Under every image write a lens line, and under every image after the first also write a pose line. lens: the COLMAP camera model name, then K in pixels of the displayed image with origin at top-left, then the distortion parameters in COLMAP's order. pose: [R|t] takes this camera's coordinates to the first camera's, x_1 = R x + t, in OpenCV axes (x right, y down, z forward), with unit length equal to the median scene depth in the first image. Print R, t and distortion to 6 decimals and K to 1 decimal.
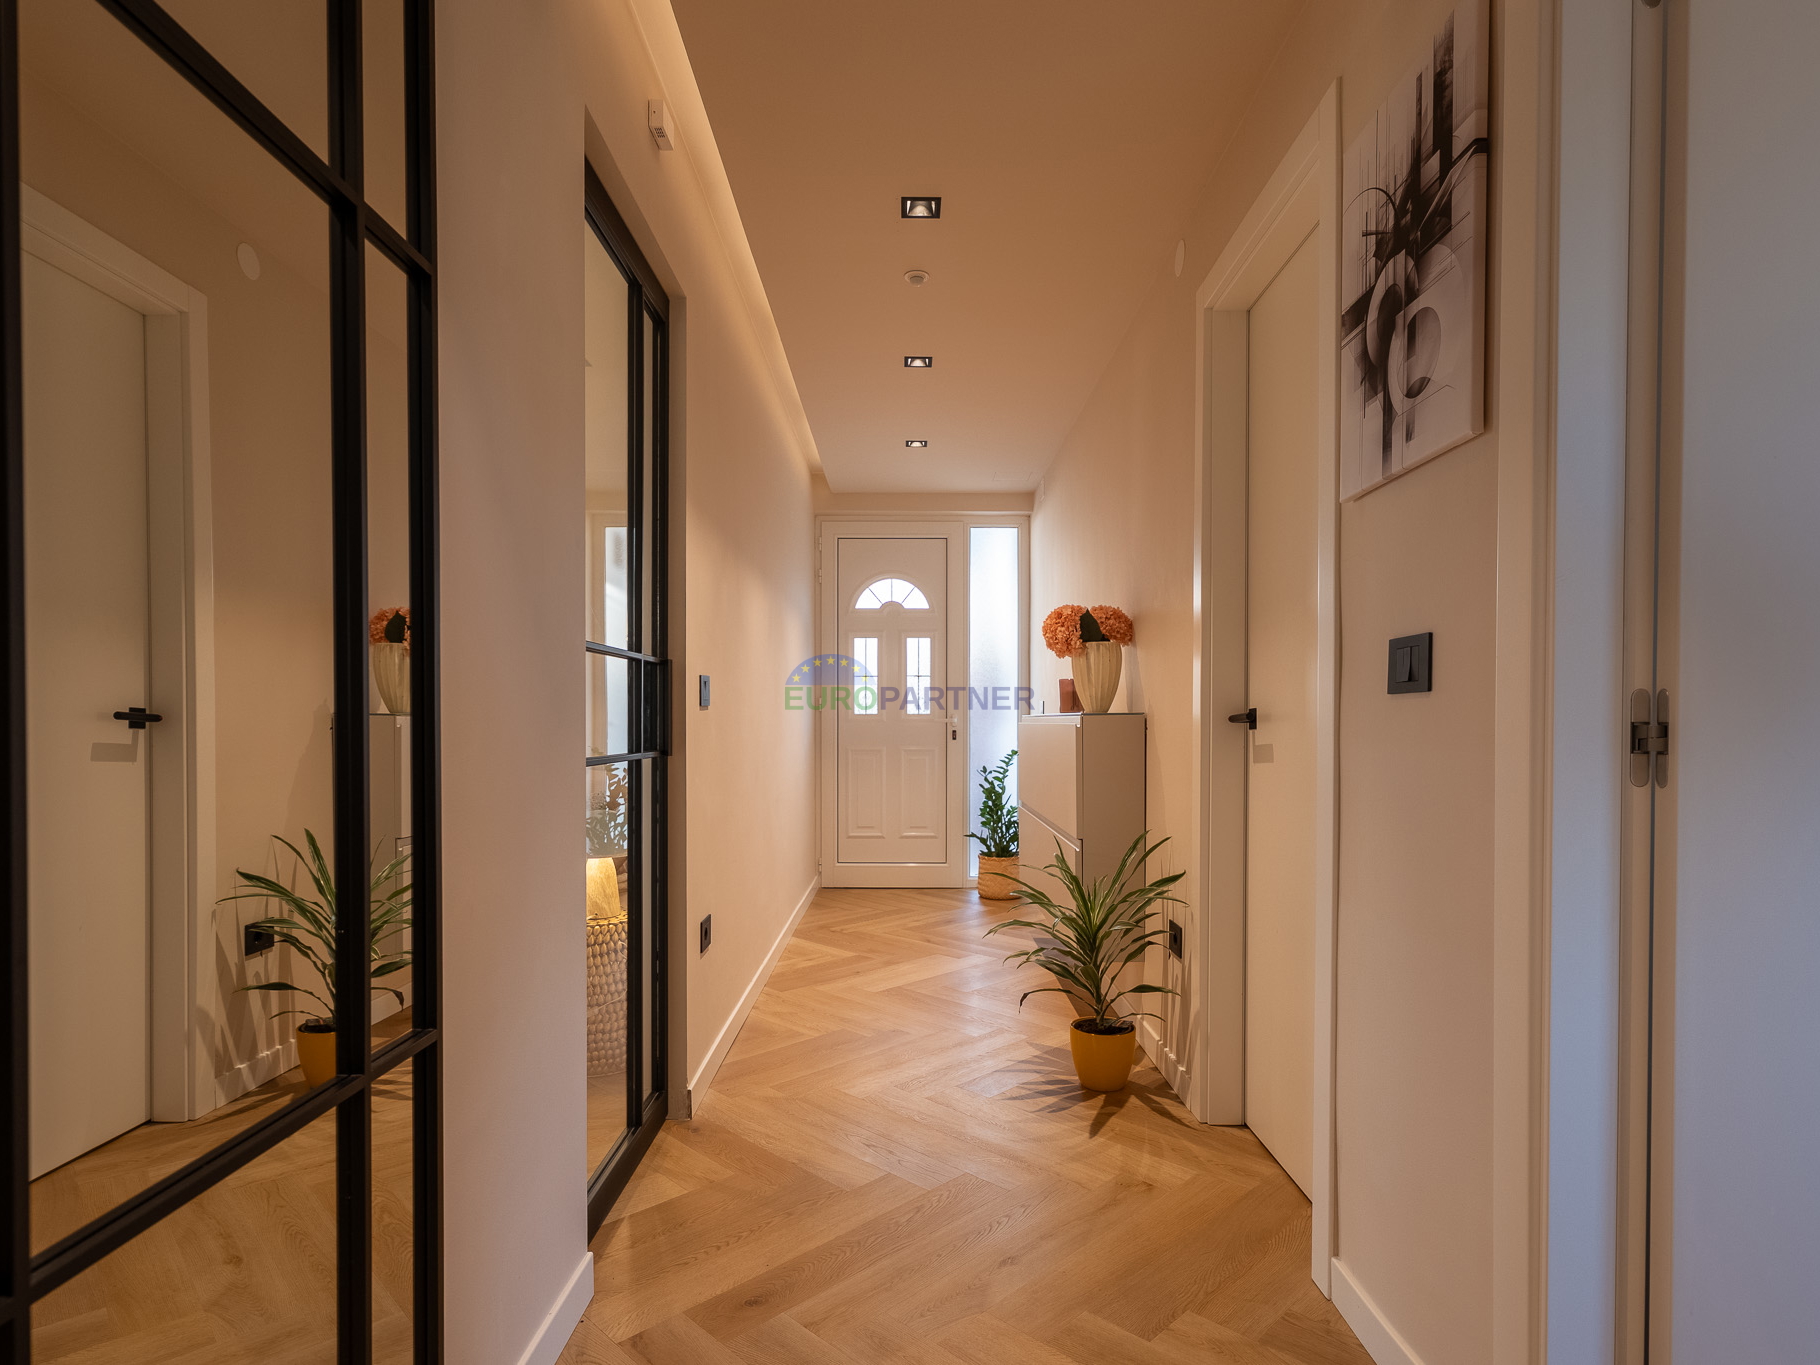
lens RADIAL K [[977.8, 0, 910.5], [0, 977.8, 695.3], [0, 0, 1]] dist [0.002722, 0.003319]
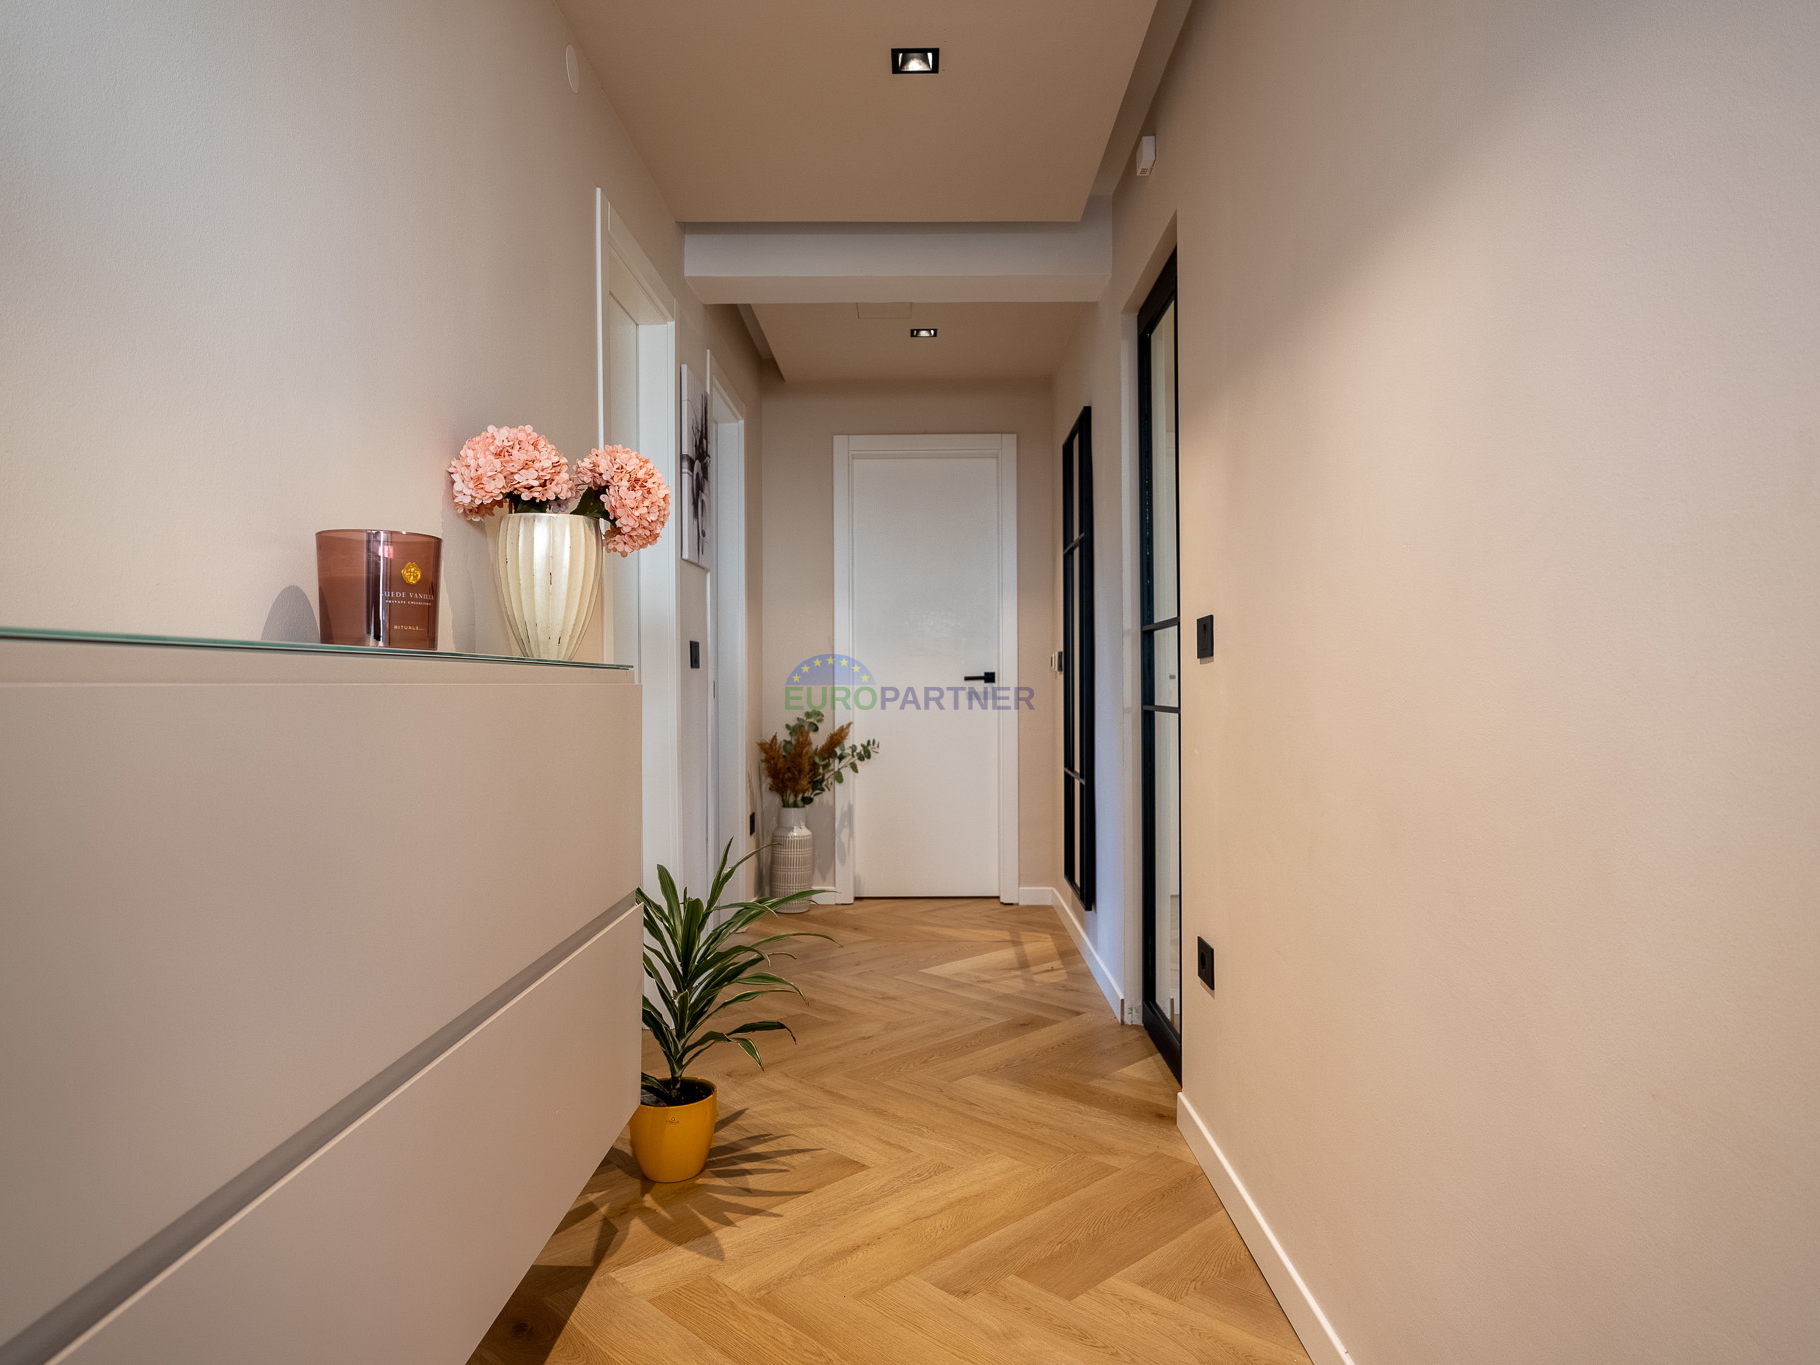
lens RADIAL K [[1151.8, 0, 913.1], [0, 1151.8, 682.6], [0, 0, 1]] dist [-0.002633, -0.000013]
pose [[-0.999903, 0.007467, 0.011726, 0.000984], [0.007145, 0.999603, -0.027245, 0.044671], [-0.011925, -0.027159, -0.999560, 1.615560]]
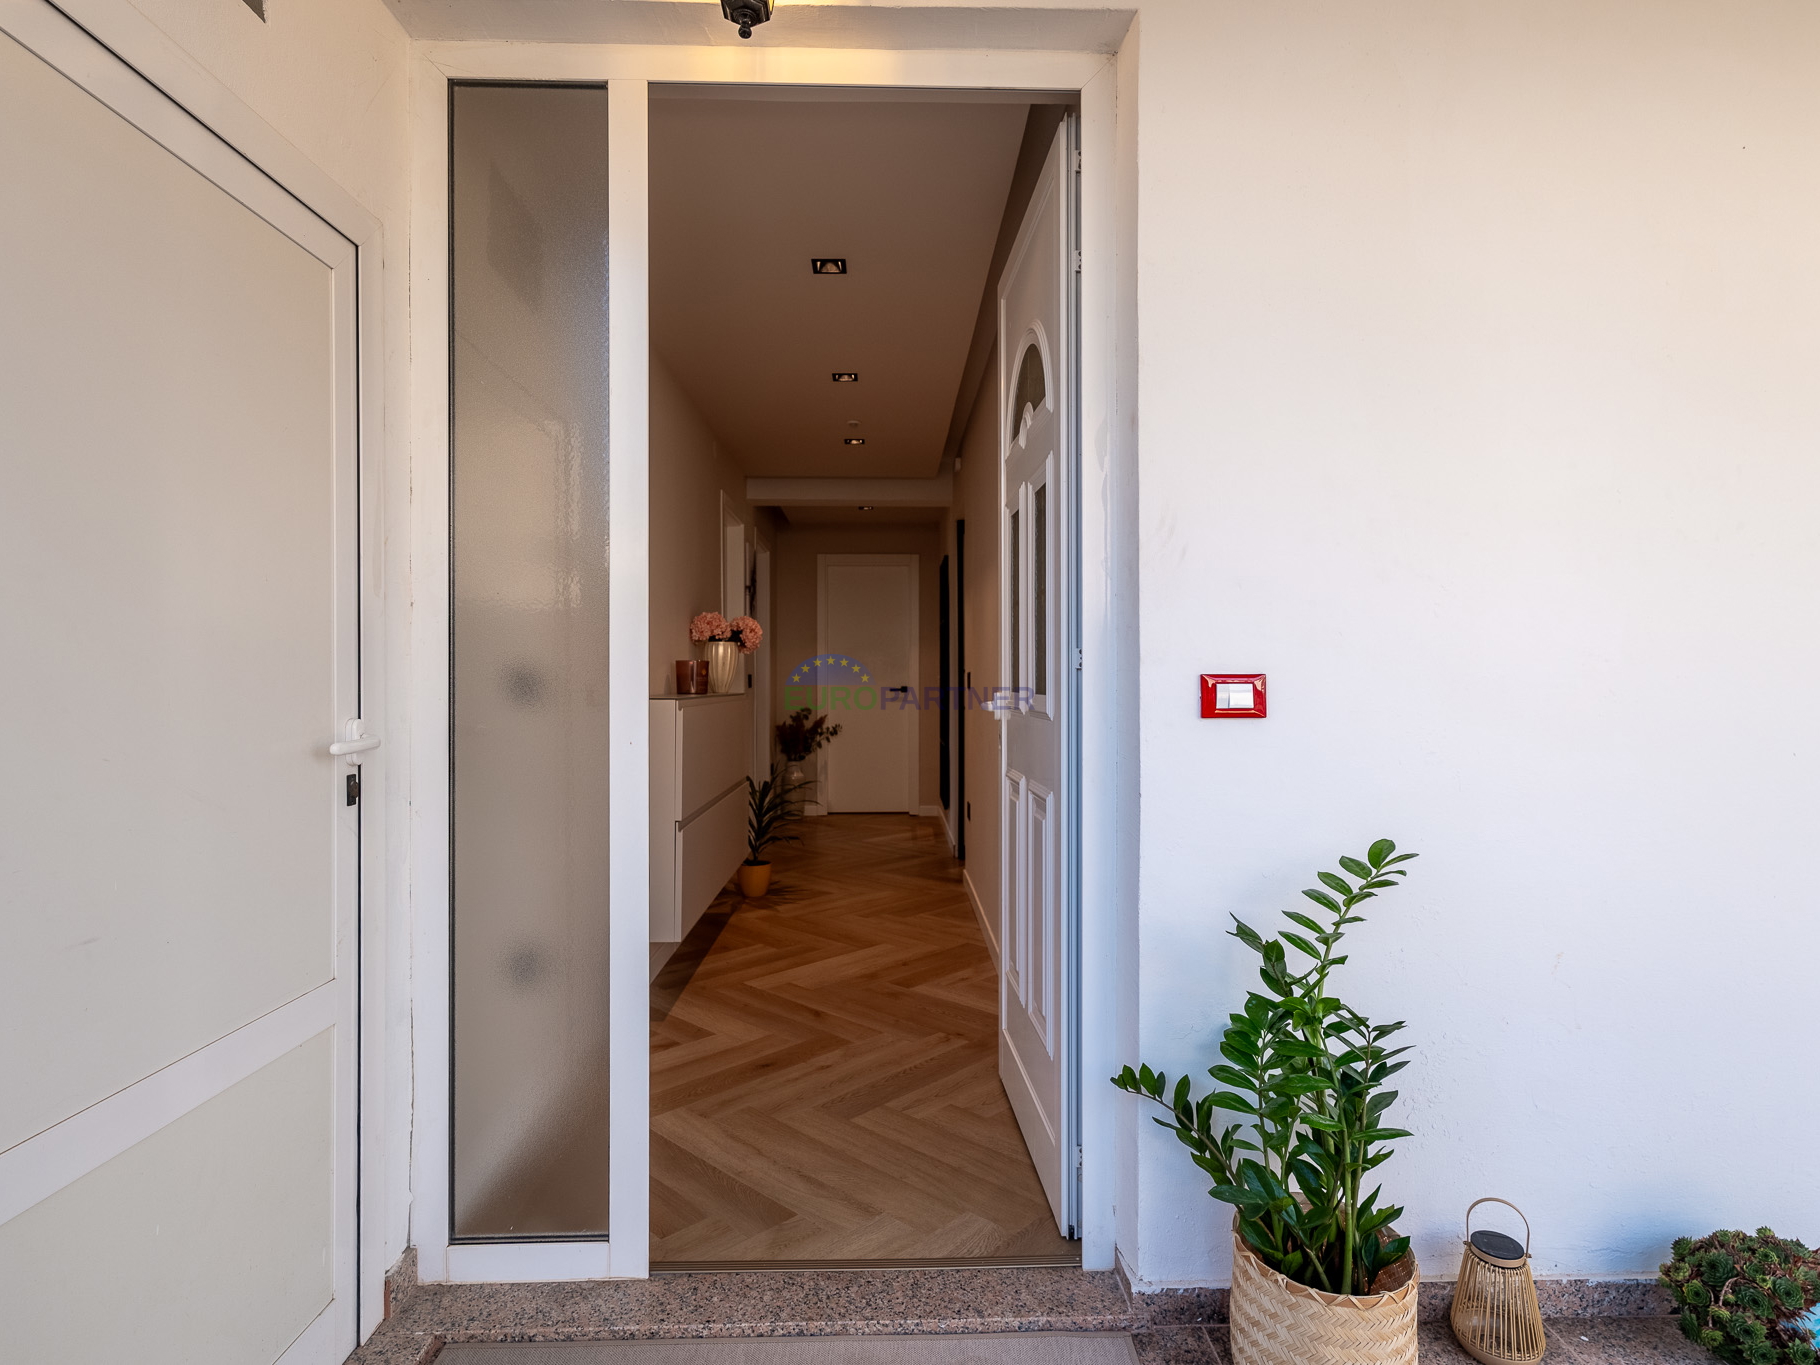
lens RADIAL K [[977.8, 0, 909.2], [0, 977.8, 686.4], [0, 0, 1]] dist [0.002722, 0.003319]
pose [[-0.999786, 0.004284, -0.020242, -0.050571], [0.004722, 0.999755, -0.021634, 0.039784], [0.020145, -0.021725, -0.999561, 2.447249]]
